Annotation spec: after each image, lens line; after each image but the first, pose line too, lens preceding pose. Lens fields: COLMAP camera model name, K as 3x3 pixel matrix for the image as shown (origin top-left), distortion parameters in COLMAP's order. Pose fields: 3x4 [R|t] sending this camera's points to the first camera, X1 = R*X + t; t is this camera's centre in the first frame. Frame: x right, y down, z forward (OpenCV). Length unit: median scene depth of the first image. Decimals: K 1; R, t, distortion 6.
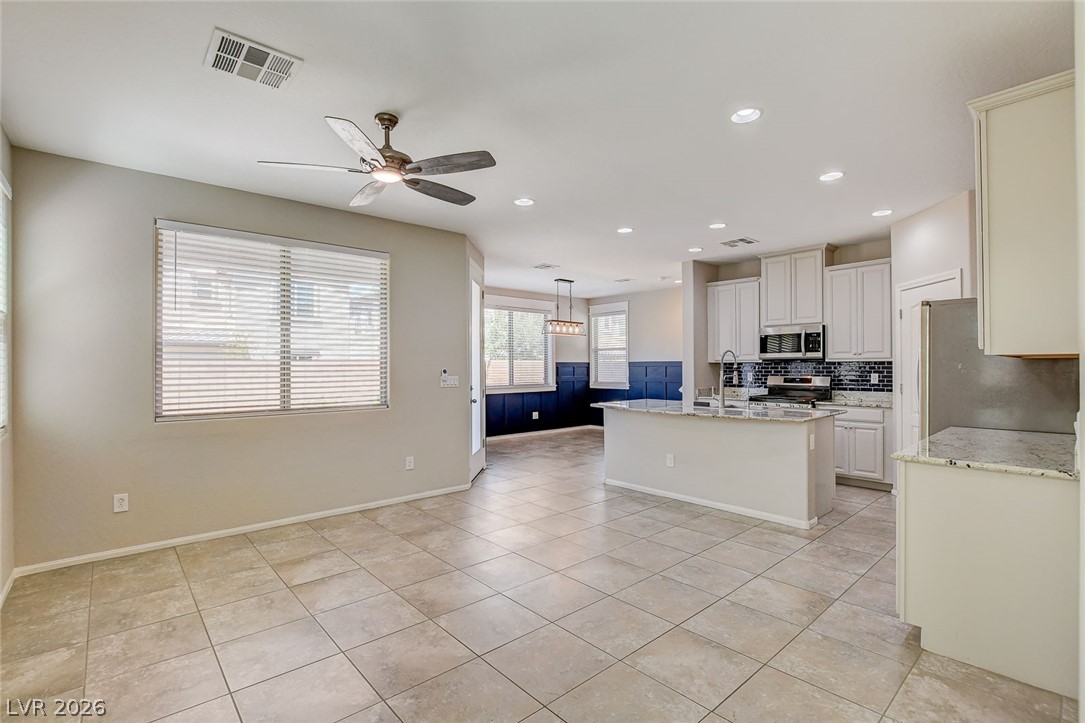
lens RADIAL K [[499.9, 0, 545.9], [0, 499.9, 363.1], [0, 0, 1]] dist [-0.020788, 0.001317]
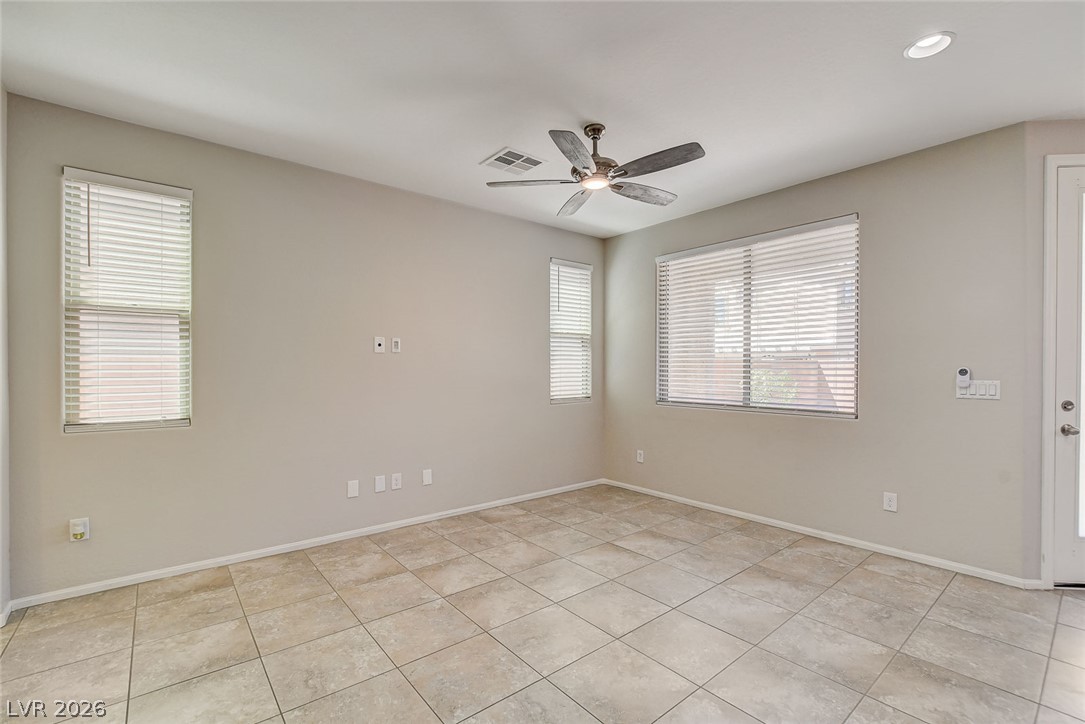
lens RADIAL K [[481.6, 0, 547.2], [0, 481.6, 365.9], [0, 0, 1]] dist [-0.011870, -0.002442]
pose [[-0.038750, 0.001040, -0.999248, 0.421295], [0.004506, 0.999989, 0.000866, 0.006795], [0.999239, -0.004469, -0.038755, 0.550895]]
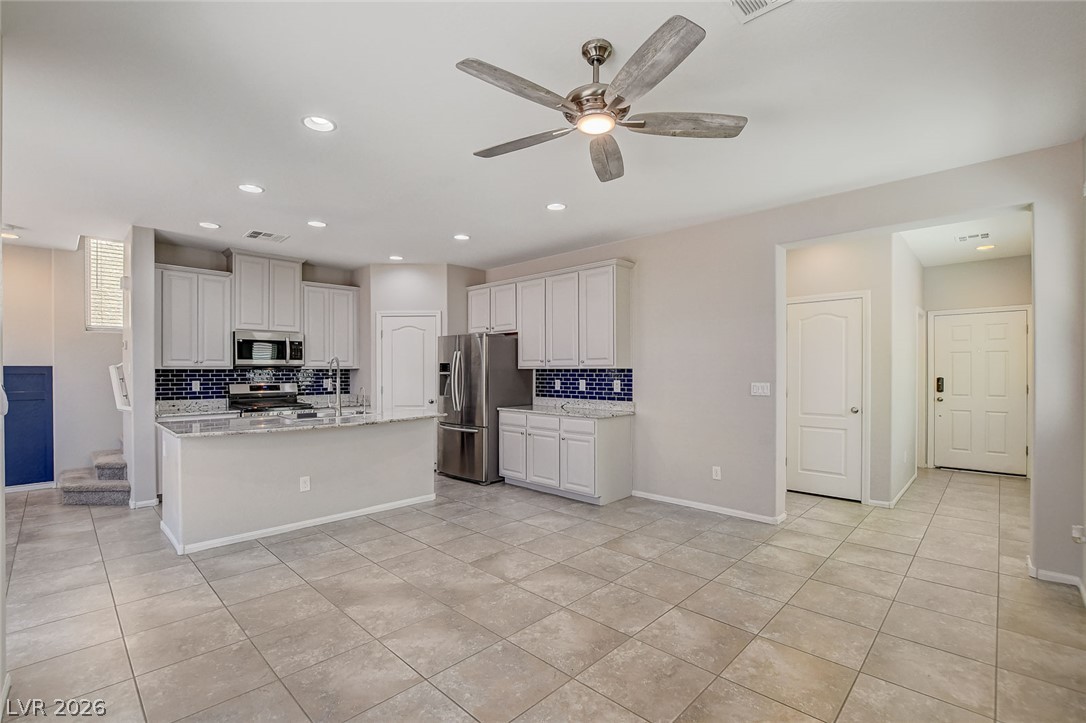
lens RADIAL K [[483.3, 0, 547.4], [0, 483.3, 374.1], [0, 0, 1]] dist [-0.034254, 0.004896]
pose [[-0.079066, -0.003834, 0.996862, -0.612161], [-0.003456, 0.999988, 0.003572, 0.002868], [-0.996863, -0.003162, -0.079078, 0.665461]]
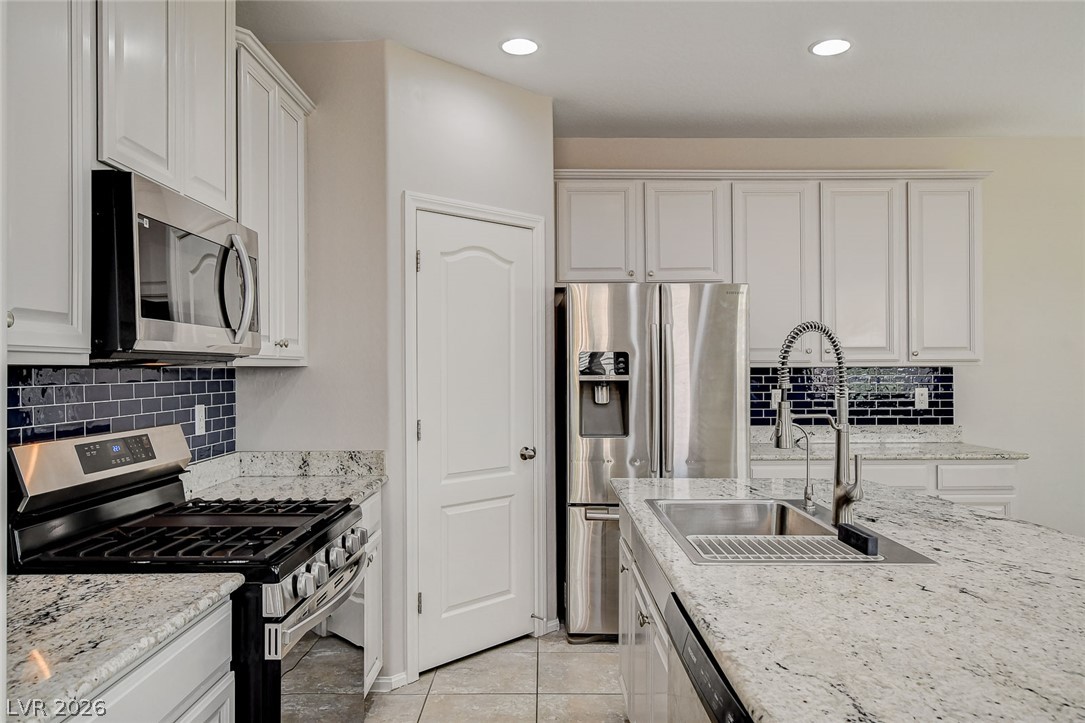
lens RADIAL K [[750.3, 0, 547.1], [0, 750.3, 365.0], [0, 0, 1]] dist [-0.002377, 0.011519]
pose [[-0.750040, 0.010251, 0.661313, 0.192227], [0.003248, 0.999925, -0.011816, 0.001426], [-0.661385, -0.006714, -0.750017, 1.436438]]
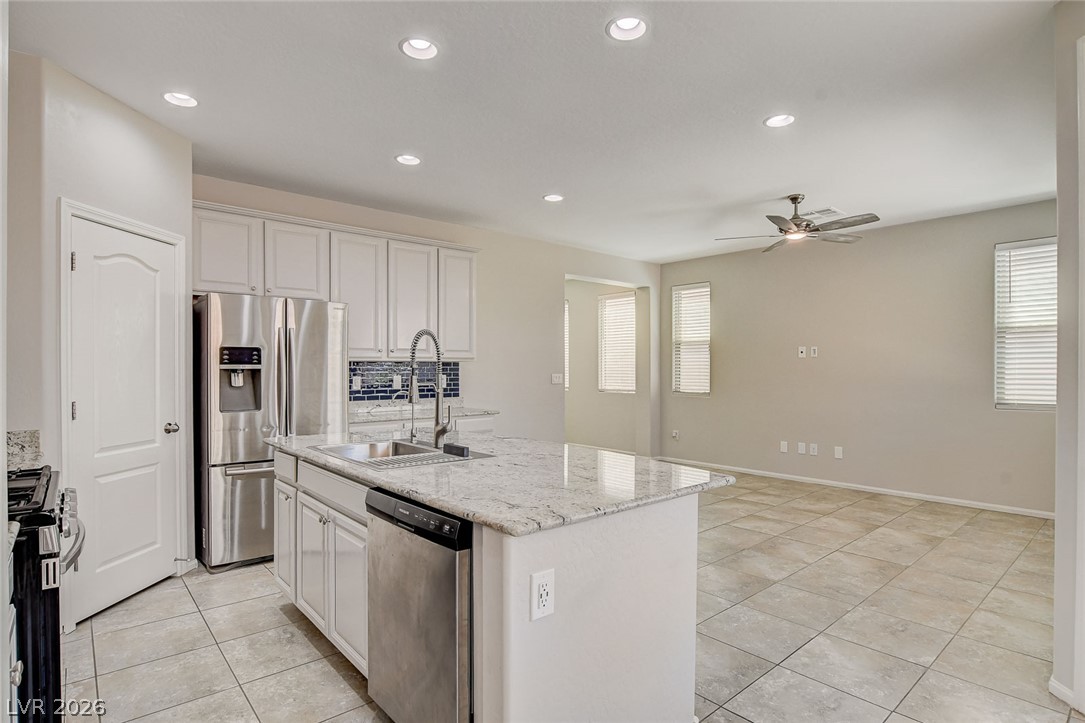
lens RADIAL K [[556.9, 0, 544.0], [0, 556.9, 370.8], [0, 0, 1]] dist [-0.024671, 0.003639]
pose [[-0.999886, 0.004408, 0.014472, 0.238336], [0.004403, 0.999990, -0.000356, 0.013274], [-0.014474, -0.000293, -0.999895, 1.556425]]
